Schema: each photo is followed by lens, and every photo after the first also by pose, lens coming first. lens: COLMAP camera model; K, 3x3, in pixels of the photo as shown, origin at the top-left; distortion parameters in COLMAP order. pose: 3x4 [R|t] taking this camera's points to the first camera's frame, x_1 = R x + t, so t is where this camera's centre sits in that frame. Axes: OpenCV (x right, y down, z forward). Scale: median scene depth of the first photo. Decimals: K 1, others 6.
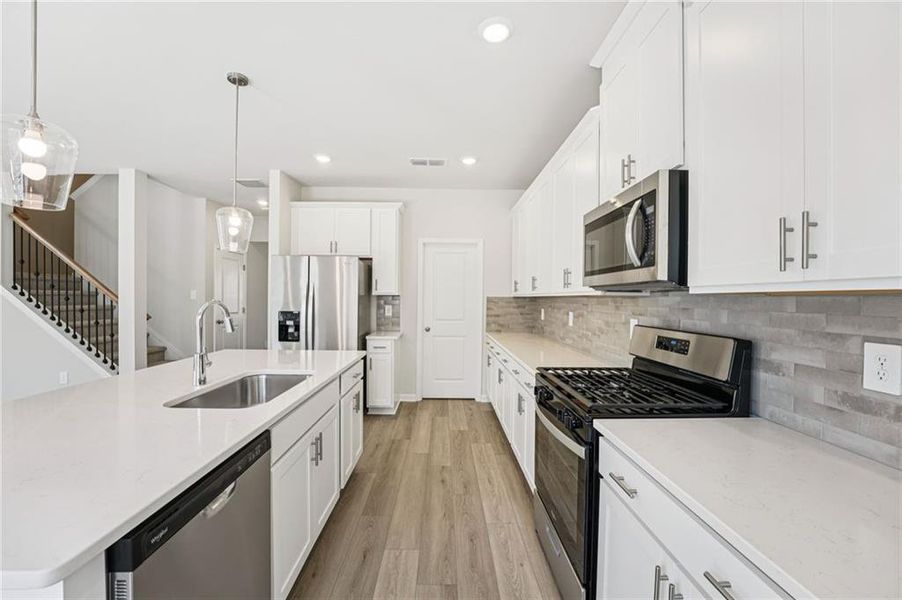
lens RADIAL K [[364.7, 0, 446.2], [0, 364.7, 298.3], [0, 0, 1]] dist [0.000289, 0.000495]
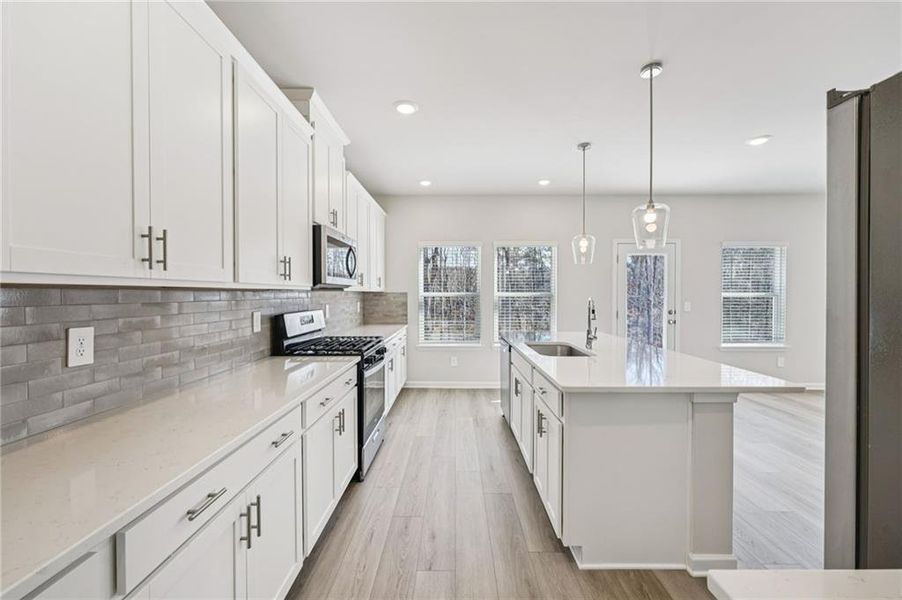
lens RADIAL K [[364.7, 0, 448.8], [0, 364.7, 298.8], [0, 0, 1]] dist [0.000289, 0.000495]
pose [[-0.999569, -0.010621, 0.027373, -0.044200], [-0.010213, 0.999835, 0.015001, -0.002469], [-0.027528, 0.014715, -0.999513, 1.357422]]
